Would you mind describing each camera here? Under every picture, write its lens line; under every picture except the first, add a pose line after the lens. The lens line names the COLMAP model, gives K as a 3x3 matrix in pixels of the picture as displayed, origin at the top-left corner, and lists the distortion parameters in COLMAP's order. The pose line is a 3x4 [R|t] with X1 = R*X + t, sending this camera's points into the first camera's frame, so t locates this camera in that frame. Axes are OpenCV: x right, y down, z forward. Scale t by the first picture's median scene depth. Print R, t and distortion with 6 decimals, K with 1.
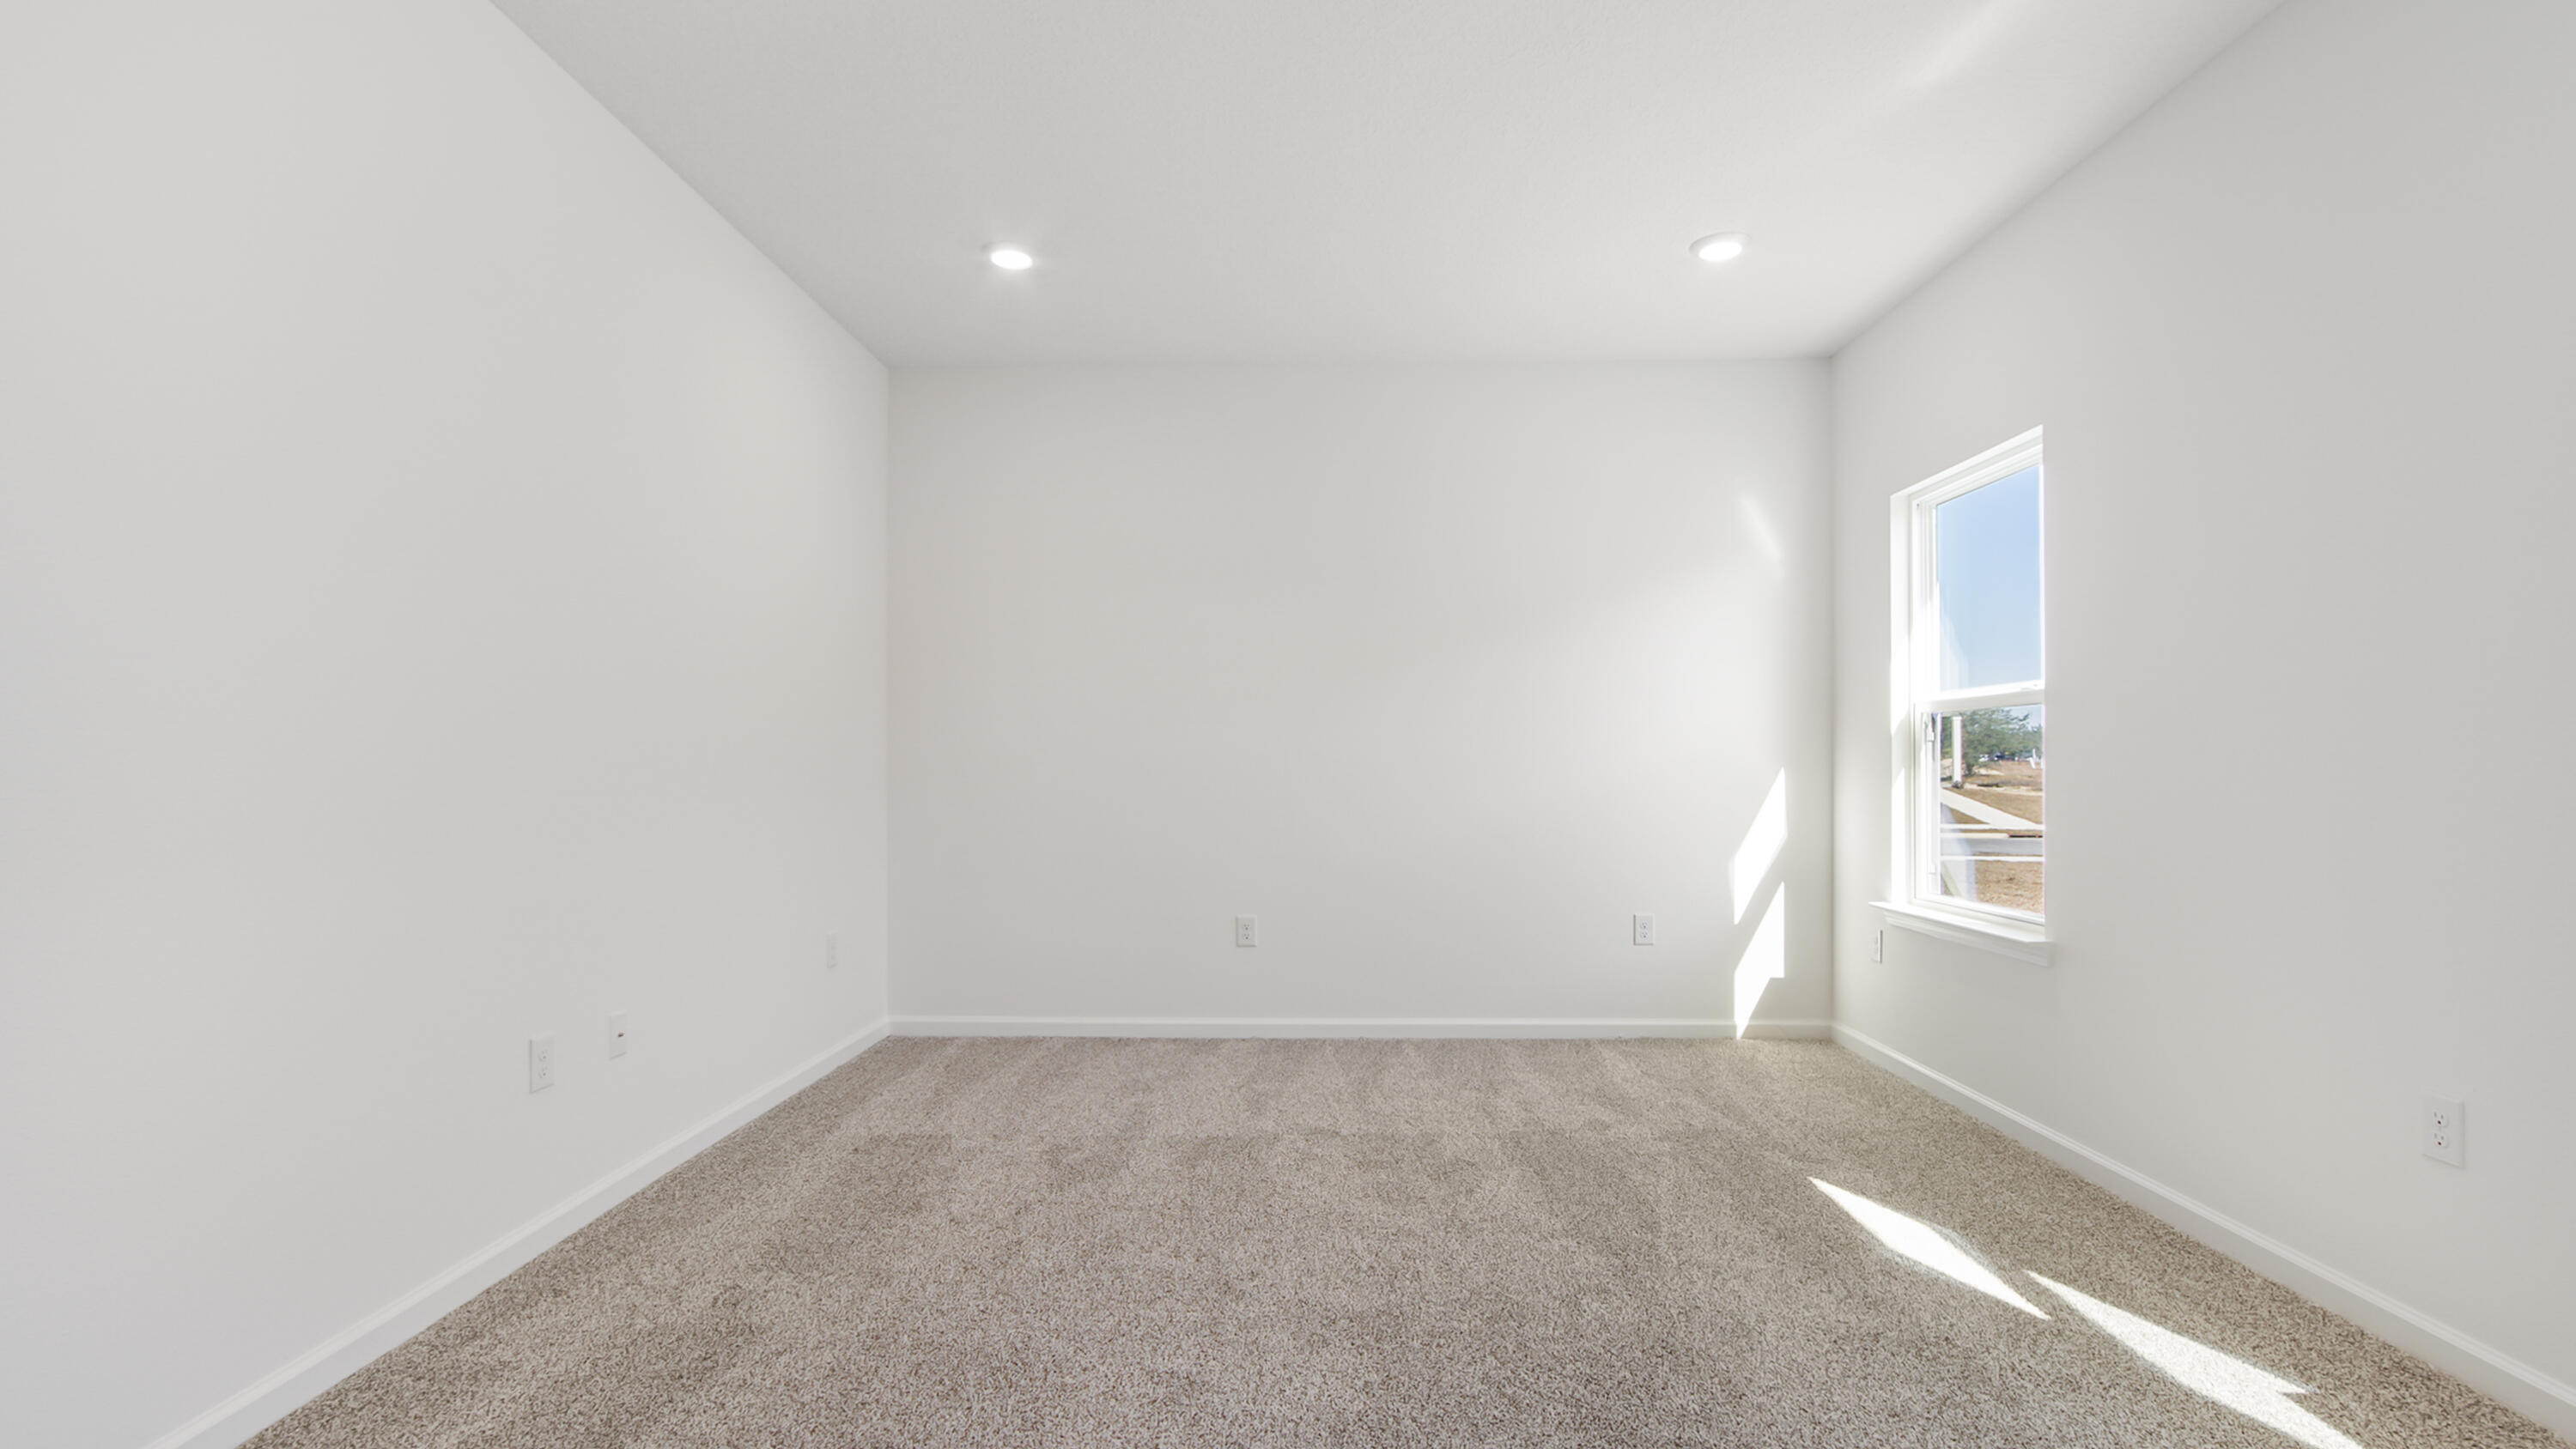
lens RADIAL K [[1188.9, 0, 1288.8], [0, 1188.9, 741.3], [0, 0, 1]] dist [-0.006129, 0.000679]
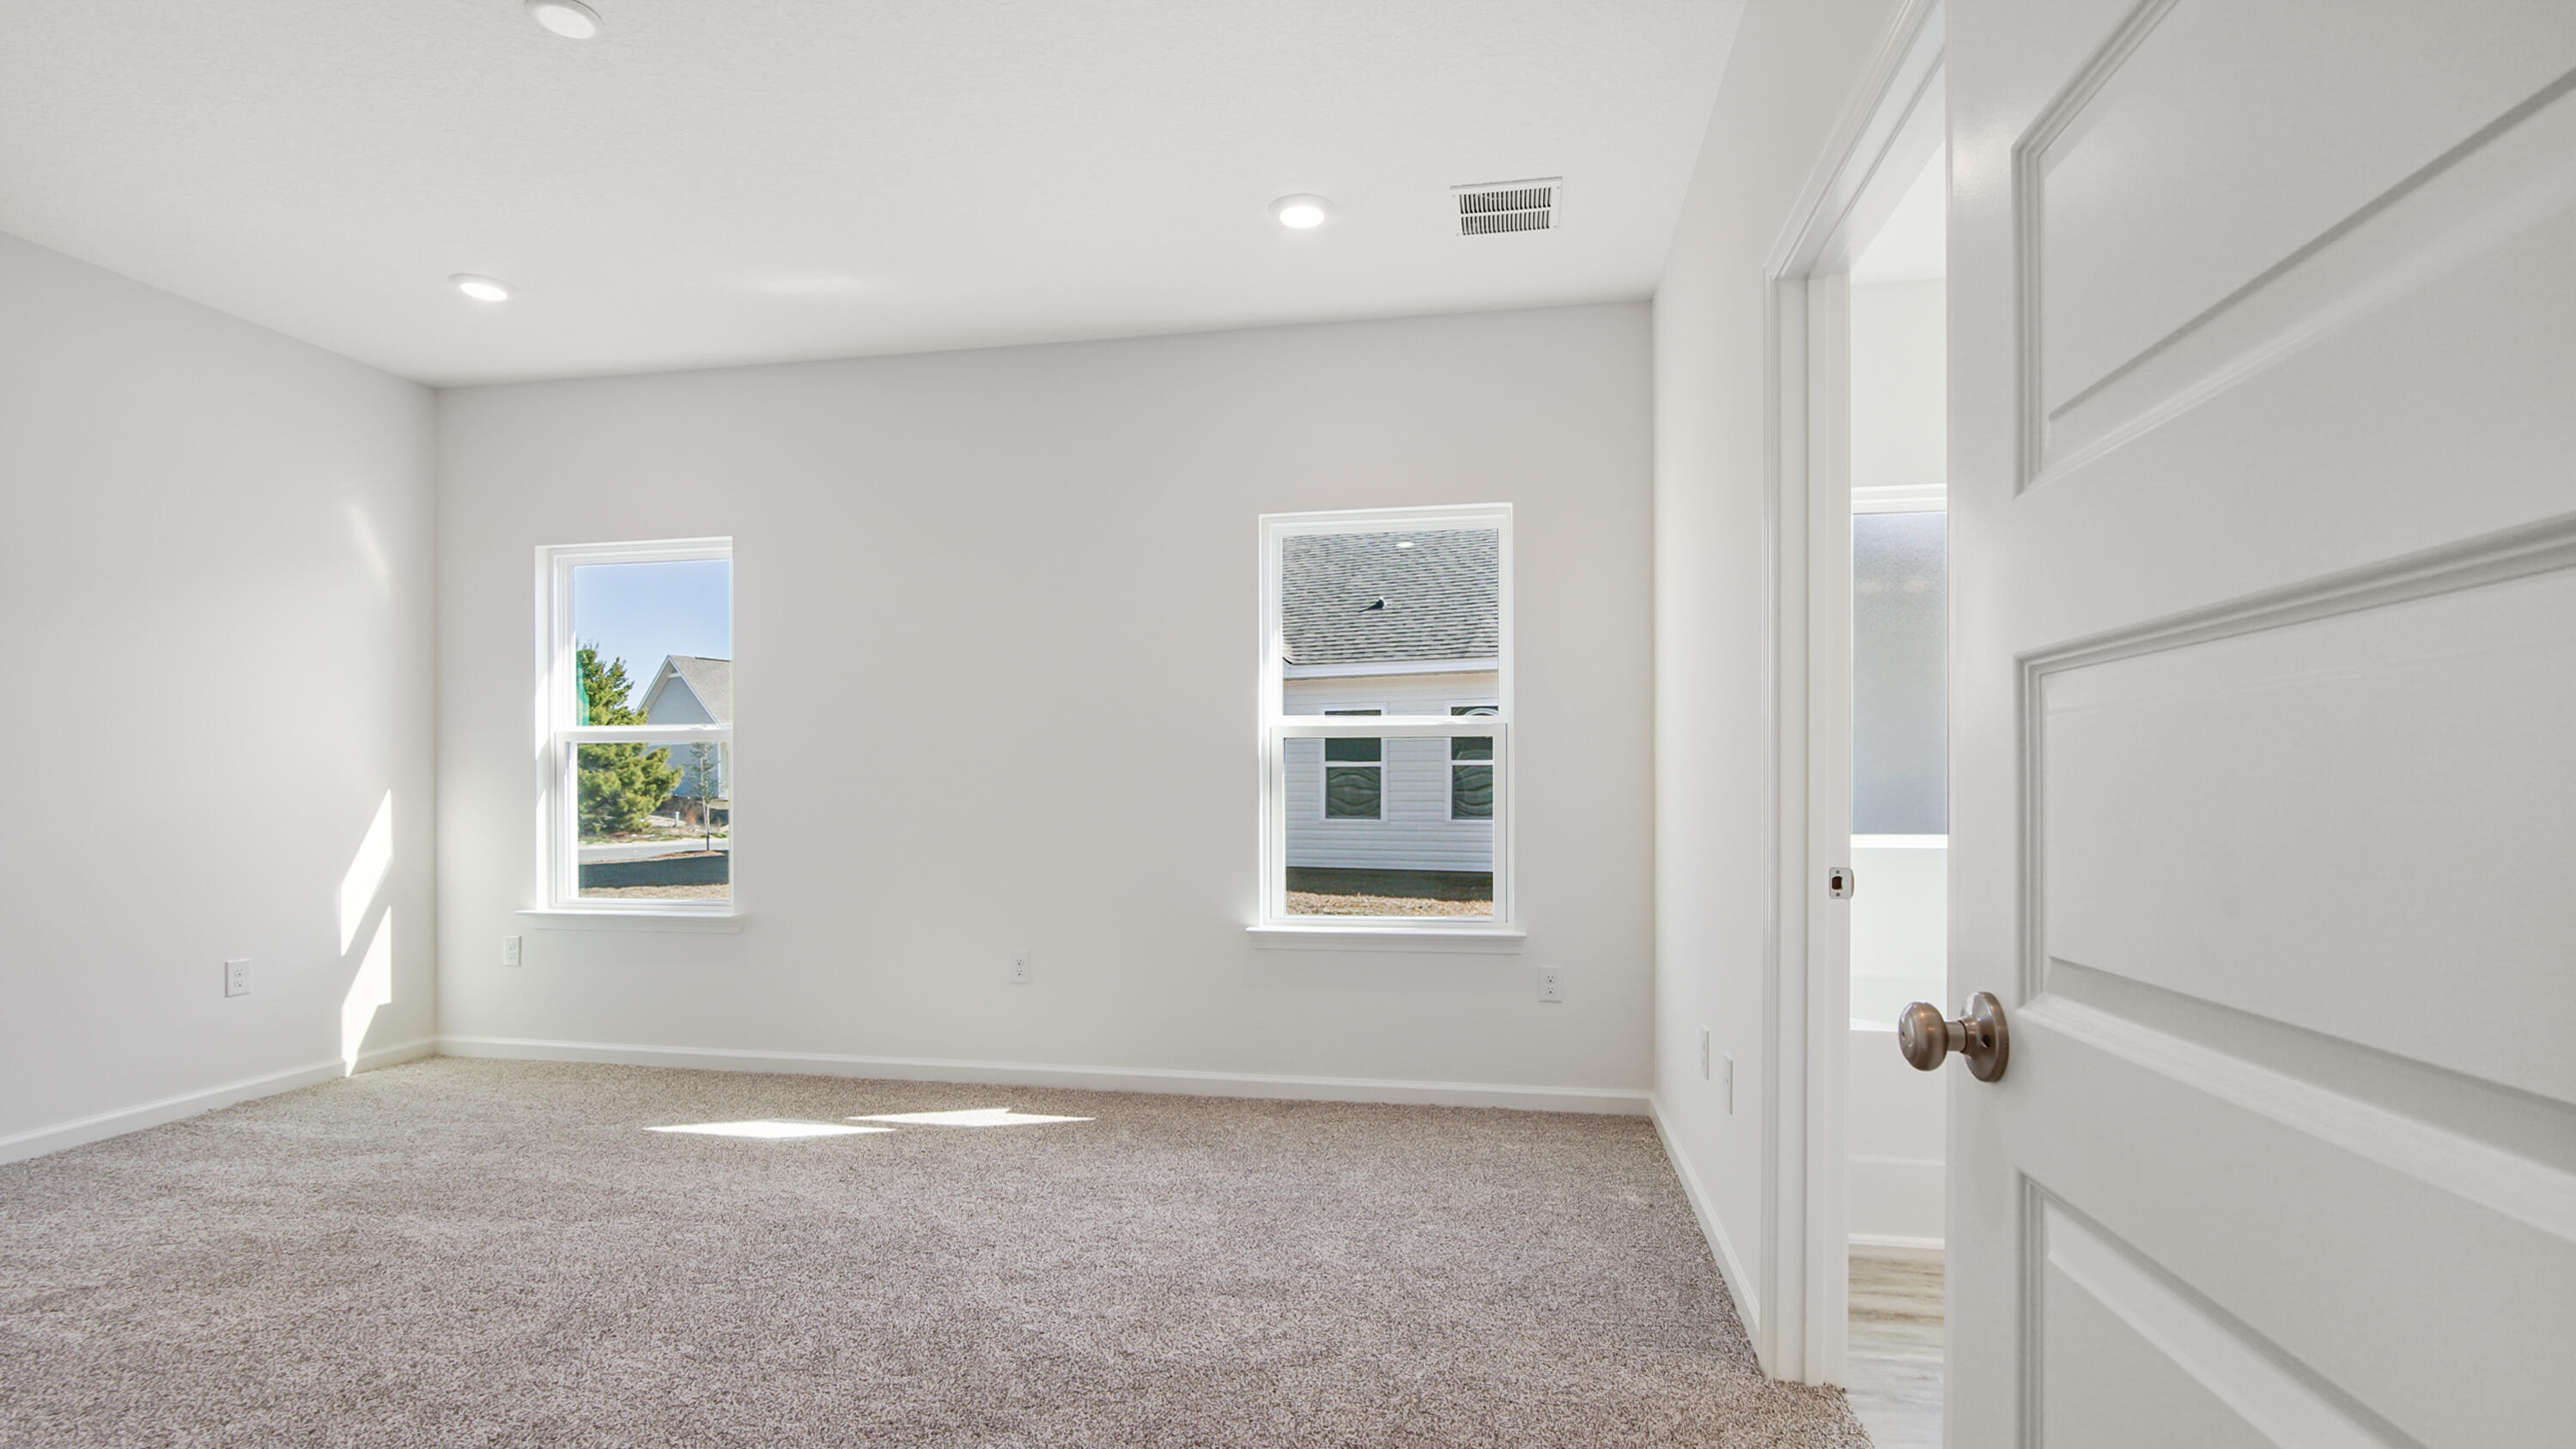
lens RADIAL K [[1188.9, 0, 1283.7], [0, 1188.9, 742.2], [0, 0, 1]] dist [-0.006129, 0.000679]
pose [[0.163005, 0.028447, 0.986215, -0.482930], [-0.013030, 0.999559, -0.026678, -0.000346], [-0.986539, -0.008502, 0.163304, 0.122530]]
